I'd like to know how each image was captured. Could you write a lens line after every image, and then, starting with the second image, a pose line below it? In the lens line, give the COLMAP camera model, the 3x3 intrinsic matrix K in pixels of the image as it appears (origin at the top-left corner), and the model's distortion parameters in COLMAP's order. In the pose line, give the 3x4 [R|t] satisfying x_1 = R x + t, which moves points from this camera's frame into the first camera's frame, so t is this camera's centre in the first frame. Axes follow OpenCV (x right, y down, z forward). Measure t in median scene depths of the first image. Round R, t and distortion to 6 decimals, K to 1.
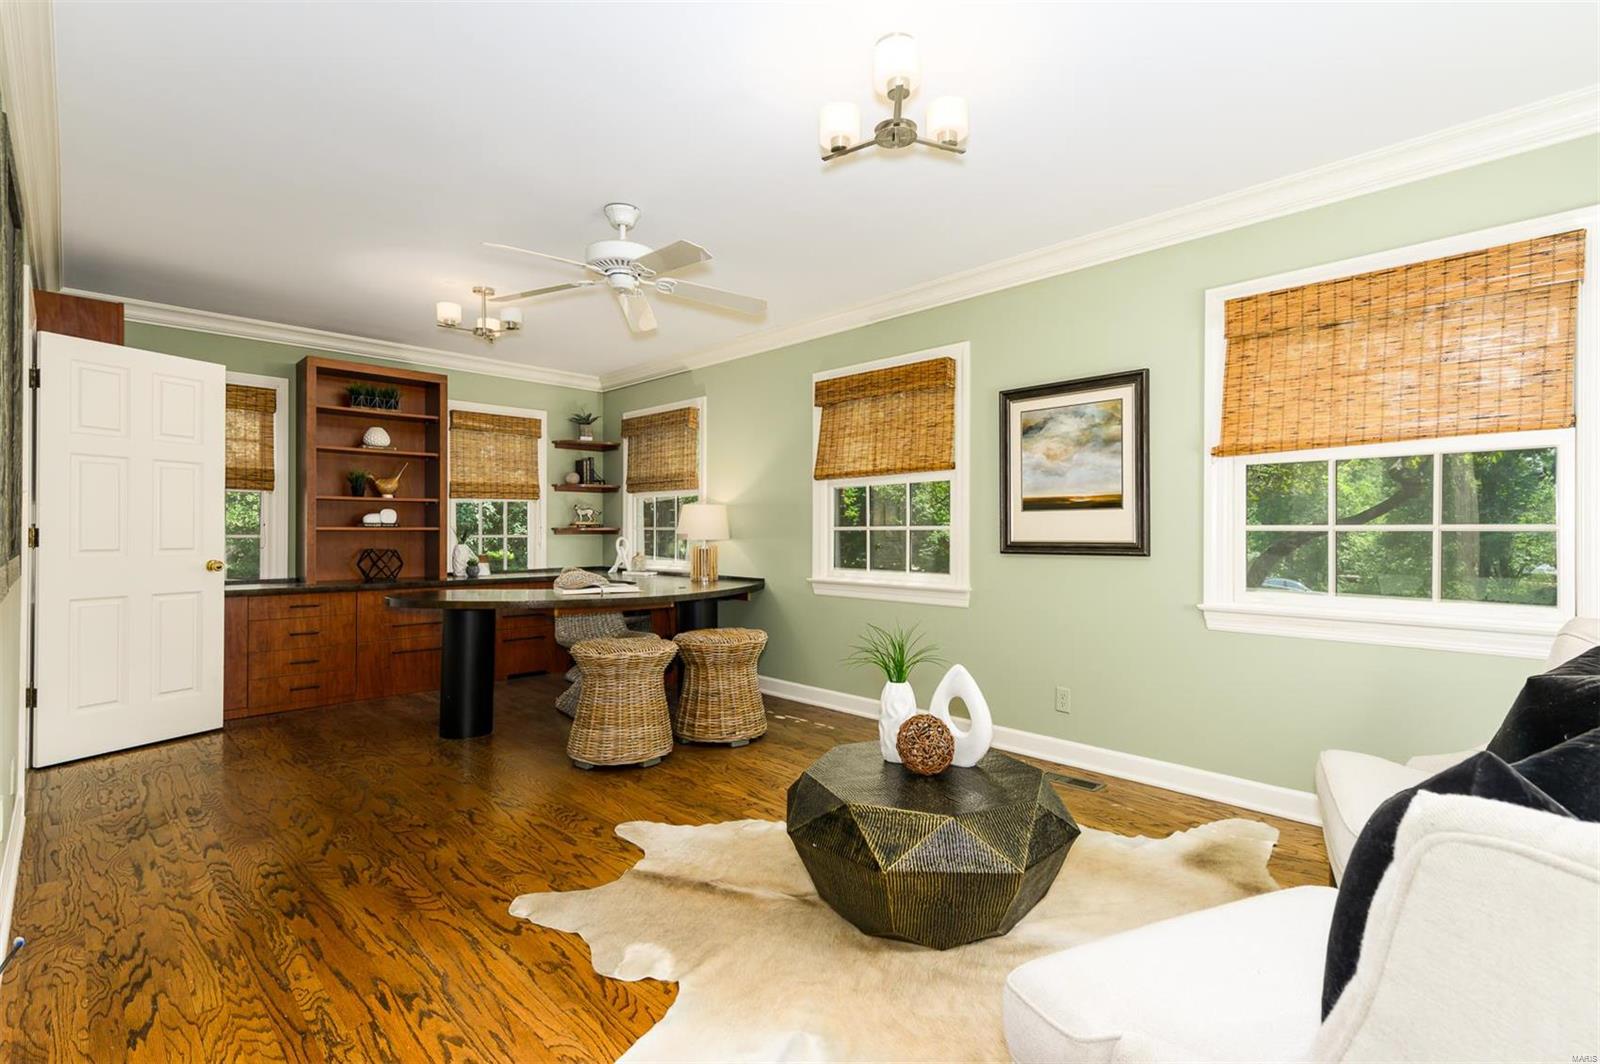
lens RADIAL K [[741.1, 0, 802.5], [0, 741.1, 528.9], [0, 0, 1]] dist [0.018144, -0.000151]
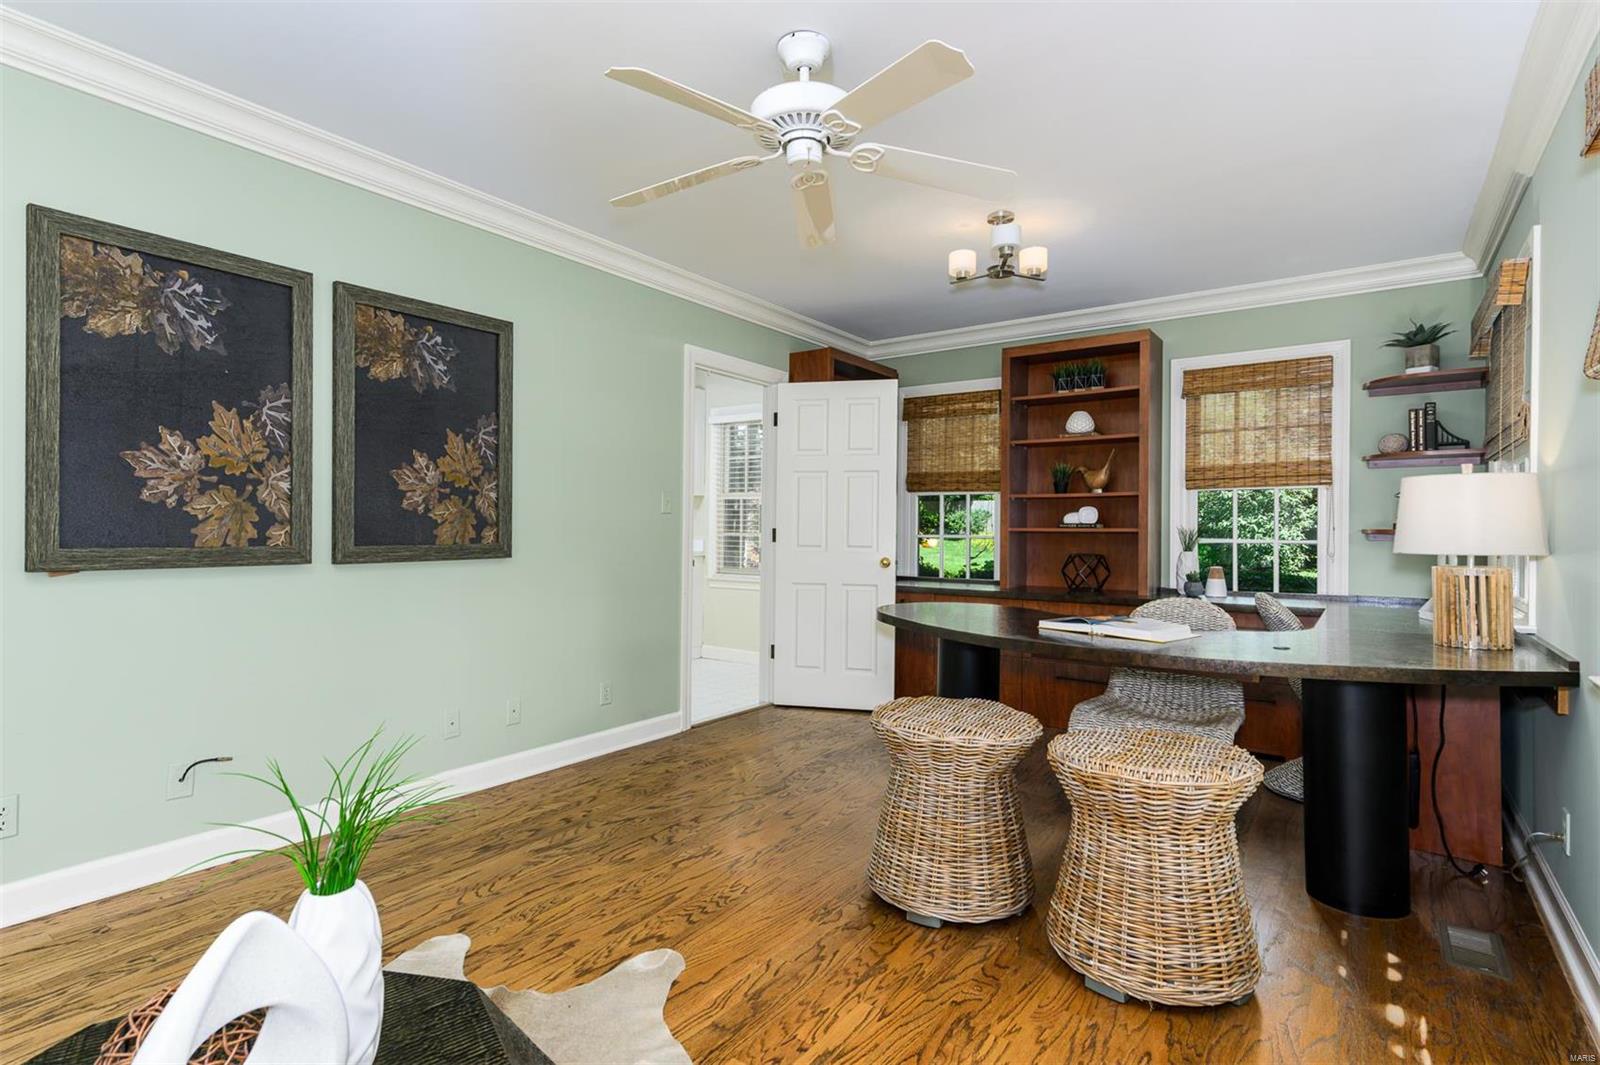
lens RADIAL K [[797.3, 0, 799.5], [0, 797.3, 527.7], [0, 0, 1]] dist [0.015276, -0.000552]
pose [[0.173726, -0.004975, -0.984781, 0.345718], [-0.004073, 0.999975, -0.005771, 0.004644], [0.984786, 0.005013, 0.173701, 0.663077]]
